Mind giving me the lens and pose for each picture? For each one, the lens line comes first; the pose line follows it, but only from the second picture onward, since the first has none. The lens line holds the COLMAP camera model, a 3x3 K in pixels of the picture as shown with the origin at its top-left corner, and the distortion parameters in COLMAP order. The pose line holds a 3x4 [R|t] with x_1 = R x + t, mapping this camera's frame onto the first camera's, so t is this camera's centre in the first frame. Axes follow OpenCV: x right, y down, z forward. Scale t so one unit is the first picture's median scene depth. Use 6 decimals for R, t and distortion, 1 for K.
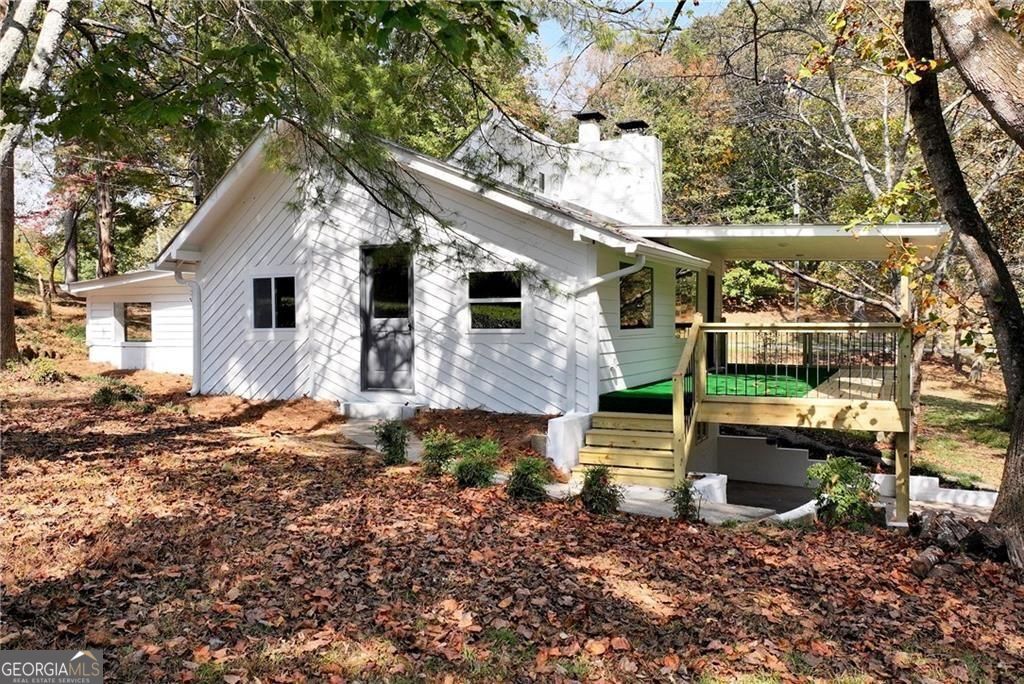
lens RADIAL K [[827.7, 0, 512.0], [0, 827.7, 342.0], [0, 0, 1]] dist [0.004871, 0.005193]
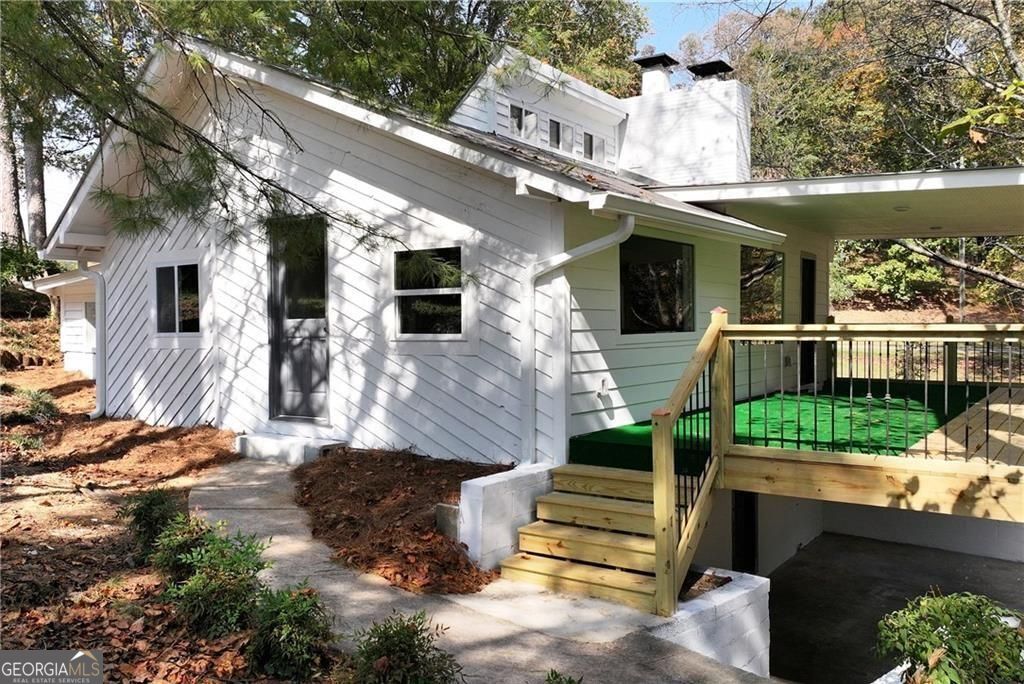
lens RADIAL K [[827.7, 0, 512.0], [0, 827.7, 342.0], [0, 0, 1]] dist [0.004871, 0.005193]
pose [[0.984854, 0.000701, -0.173383, 0.153532], [-0.000746, 1.000000, -0.000195, -0.008671], [0.173383, 0.000322, 0.984854, 0.321919]]
